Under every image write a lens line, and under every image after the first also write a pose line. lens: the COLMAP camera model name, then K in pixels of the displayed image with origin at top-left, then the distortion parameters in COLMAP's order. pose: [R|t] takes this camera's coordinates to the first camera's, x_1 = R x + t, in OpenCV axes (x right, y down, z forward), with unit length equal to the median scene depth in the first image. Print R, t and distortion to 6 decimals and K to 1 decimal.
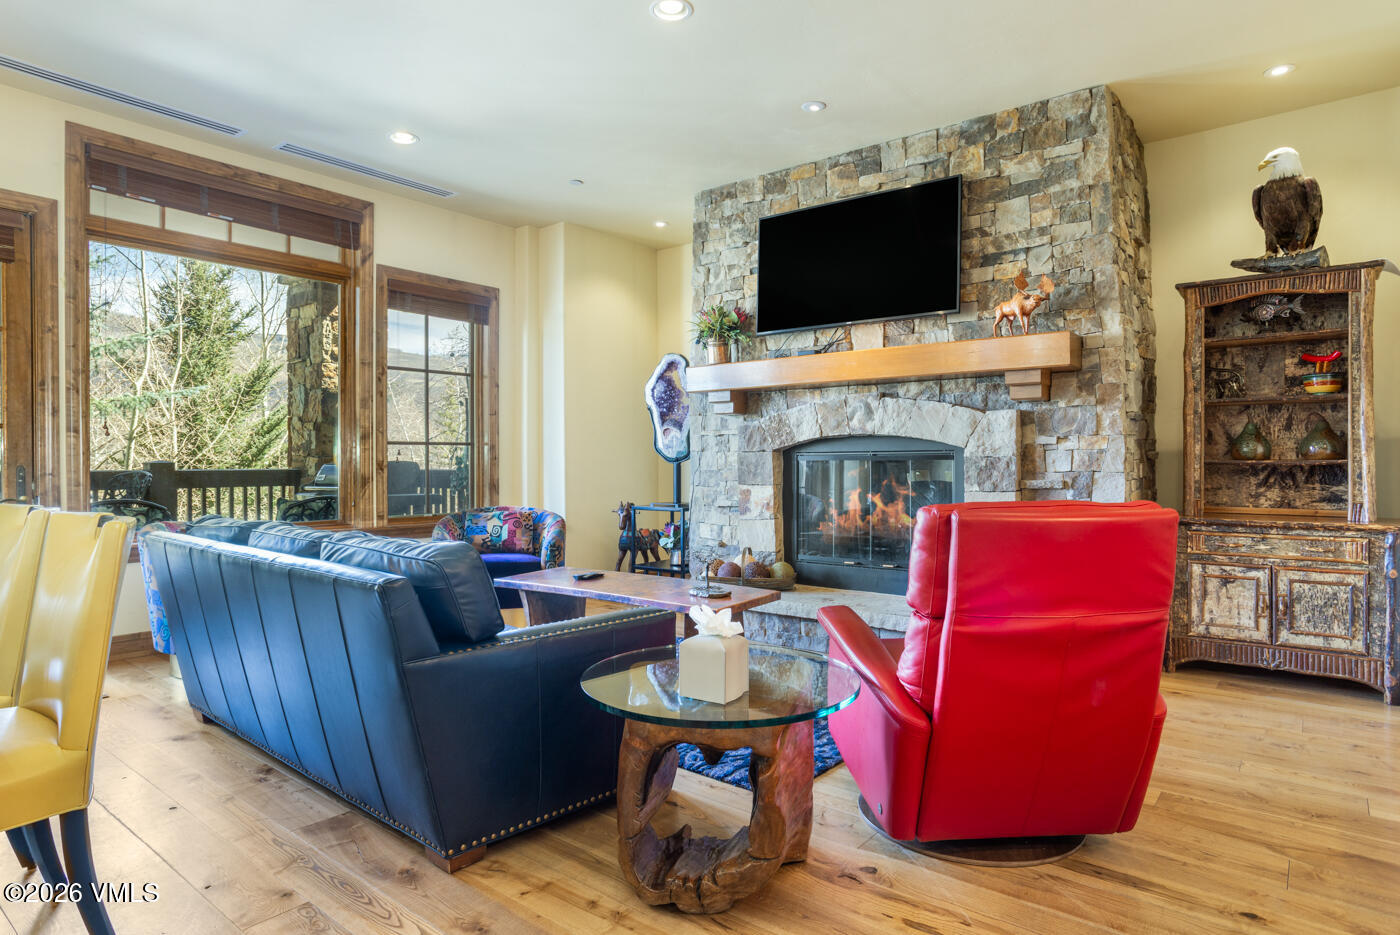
lens RADIAL K [[822.8, 0, 700.0], [0, 822.8, 467.5], [0, 0, 1]] dist [-0.001622, 0.034573]
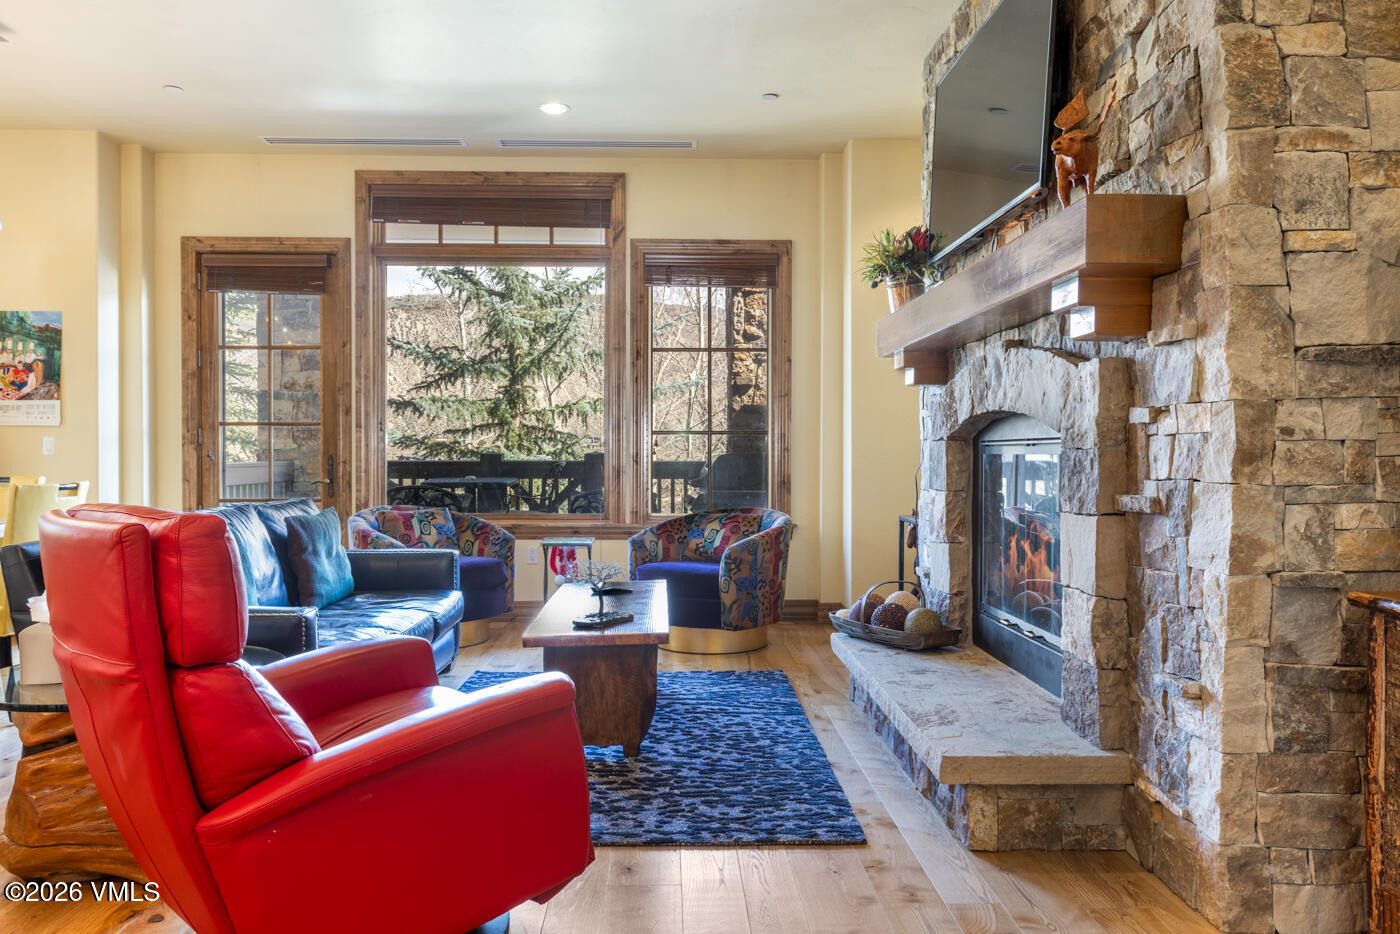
lens RADIAL K [[1027.9, 0, 700.0], [0, 1027.9, 467.0], [0, 0, 1]] dist [0.005360, 0.000370]
pose [[0.671873, 0.011672, -0.740575, 0.595851], [-0.003424, 0.999914, 0.012653, -0.007546], [0.740659, -0.005966, 0.671855, 0.327895]]
